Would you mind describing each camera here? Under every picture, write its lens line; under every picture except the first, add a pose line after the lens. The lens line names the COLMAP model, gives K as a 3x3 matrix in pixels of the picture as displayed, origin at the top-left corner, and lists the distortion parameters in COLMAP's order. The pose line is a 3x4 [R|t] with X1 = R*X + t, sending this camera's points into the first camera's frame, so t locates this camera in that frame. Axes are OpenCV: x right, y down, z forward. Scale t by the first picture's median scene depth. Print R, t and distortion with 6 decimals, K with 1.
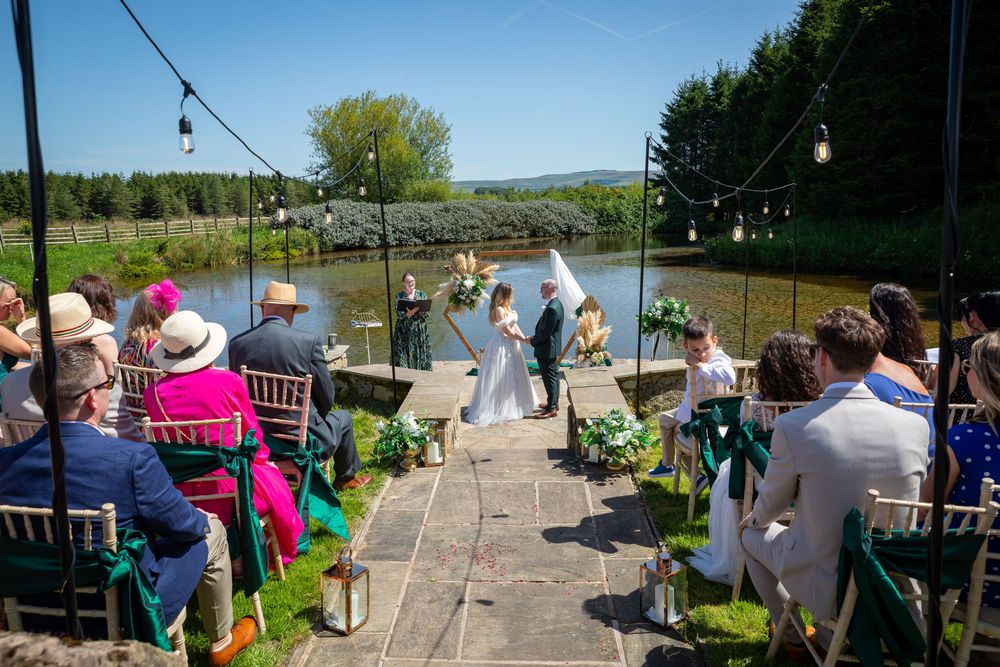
lens RADIAL K [[1015.9, 0, 500.0], [0, 1015.9, 333.5], [0, 0, 1]] dist [0.070992, 0.028118]
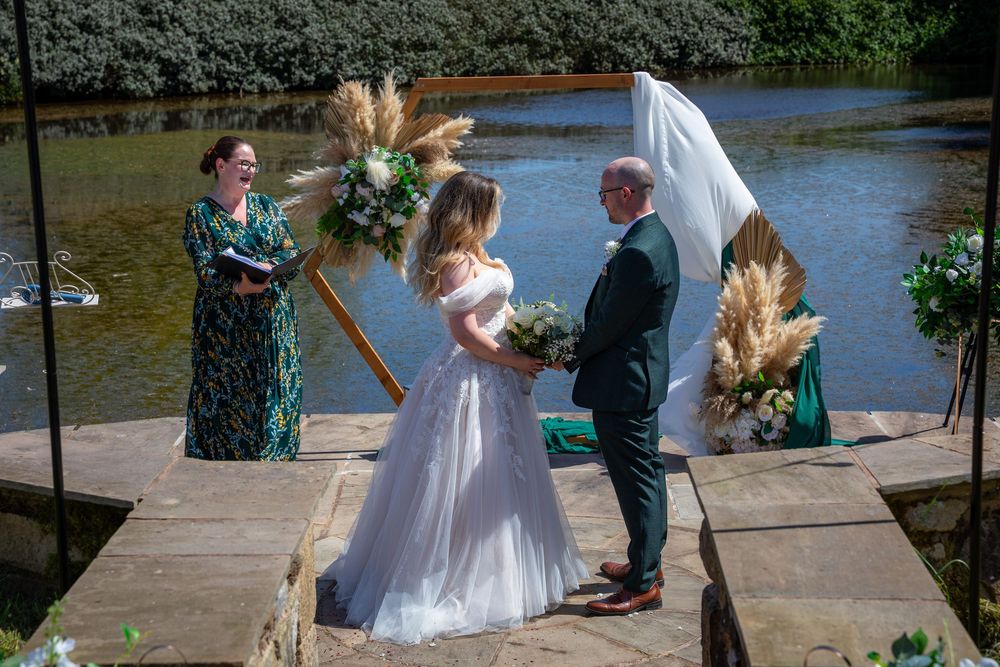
lens RADIAL K [[1015.9, 0, 500.0], [0, 1015.9, 333.5], [0, 0, 1]] dist [0.070992, 0.028118]
pose [[0.998123, 0.004350, -0.061080, 0.026746], [-0.005402, 0.999840, -0.017064, 0.006565], [0.060996, 0.017362, 0.997987, 0.670838]]
